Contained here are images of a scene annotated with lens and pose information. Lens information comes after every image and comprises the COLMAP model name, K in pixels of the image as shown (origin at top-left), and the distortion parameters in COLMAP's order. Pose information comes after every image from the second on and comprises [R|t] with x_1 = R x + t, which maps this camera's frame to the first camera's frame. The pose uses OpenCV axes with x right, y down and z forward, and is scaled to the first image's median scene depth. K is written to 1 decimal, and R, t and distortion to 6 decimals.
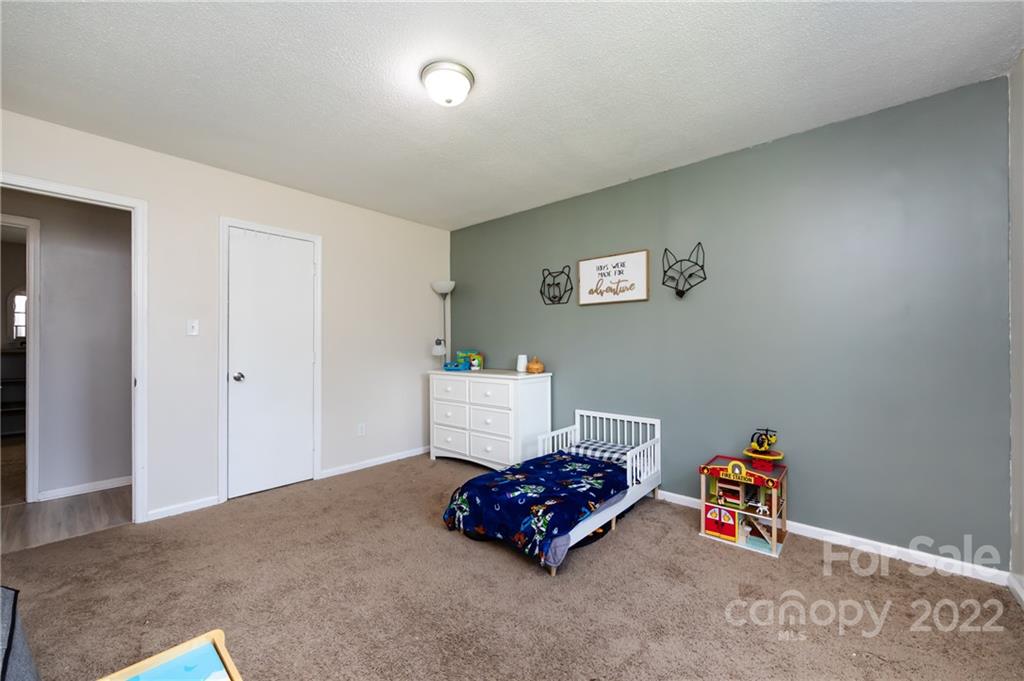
lens RADIAL K [[406.5, 0, 510.2], [0, 406.5, 342.7], [0, 0, 1]] dist [-0.000697, -0.000173]
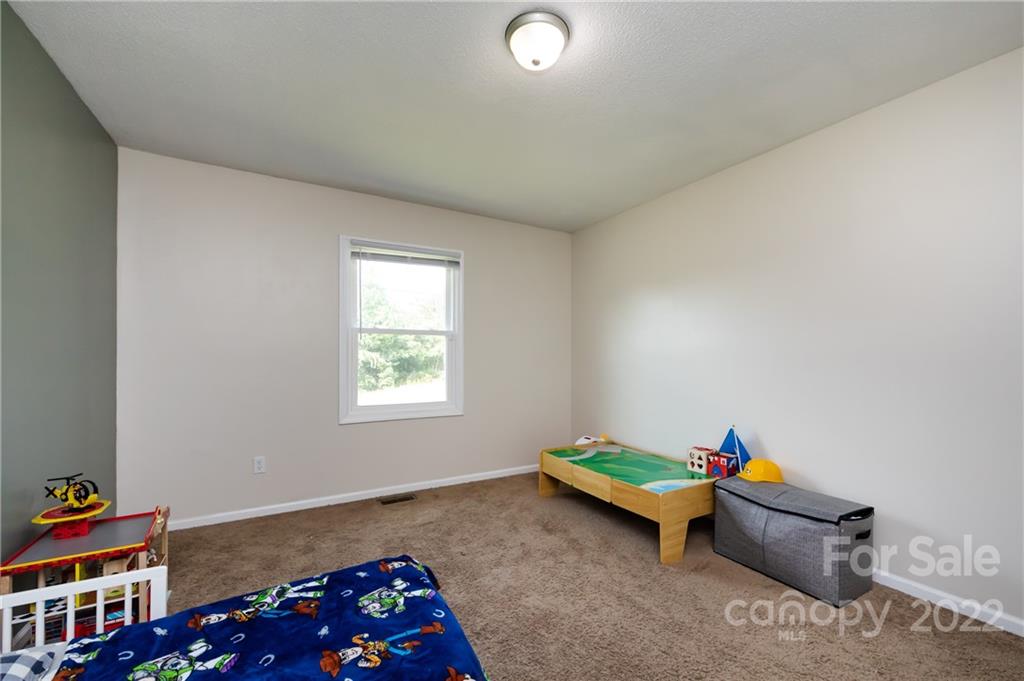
lens RADIAL K [[406.9, 0, 509.2], [0, 406.9, 357.5], [0, 0, 1]] dist [0.000213, -0.000017]
pose [[-0.946751, -0.001625, 0.321964, -0.223063], [-0.000794, 0.999996, 0.002710, 0.006673], [-0.321967, 0.002310, -0.946748, 1.082189]]
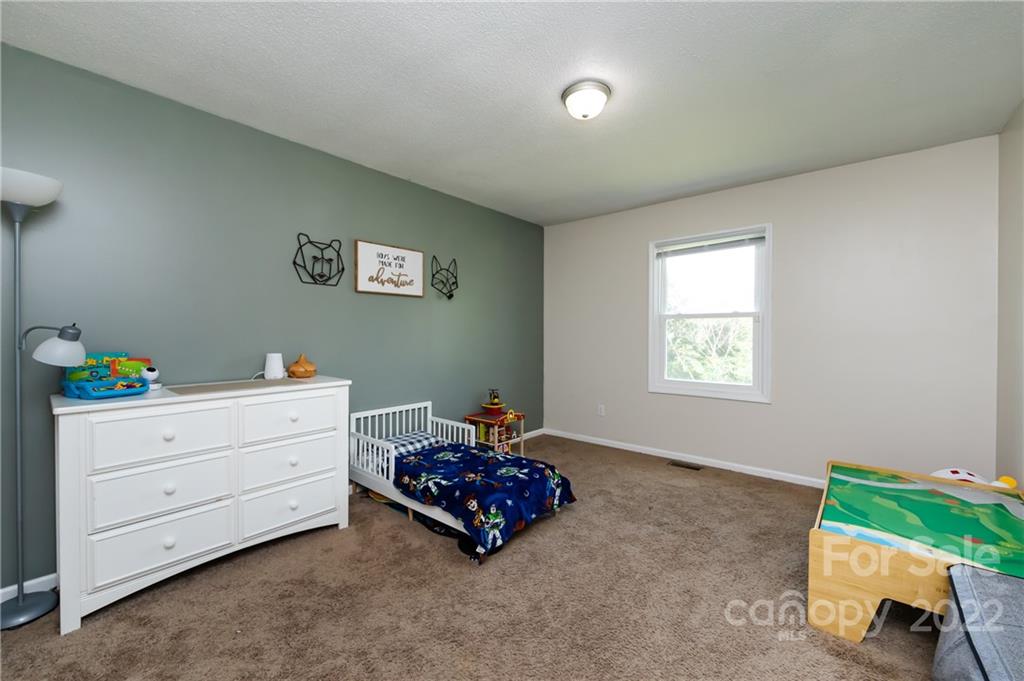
lens RADIAL K [[406.5, 0, 510.2], [0, 406.5, 342.7], [0, 0, 1]] dist [-0.000697, -0.000173]
pose [[-0.014956, -0.017981, 0.999726, -0.740418], [-0.002407, 0.999836, 0.017947, -0.000668], [-0.999885, -0.002138, -0.014996, 0.734693]]
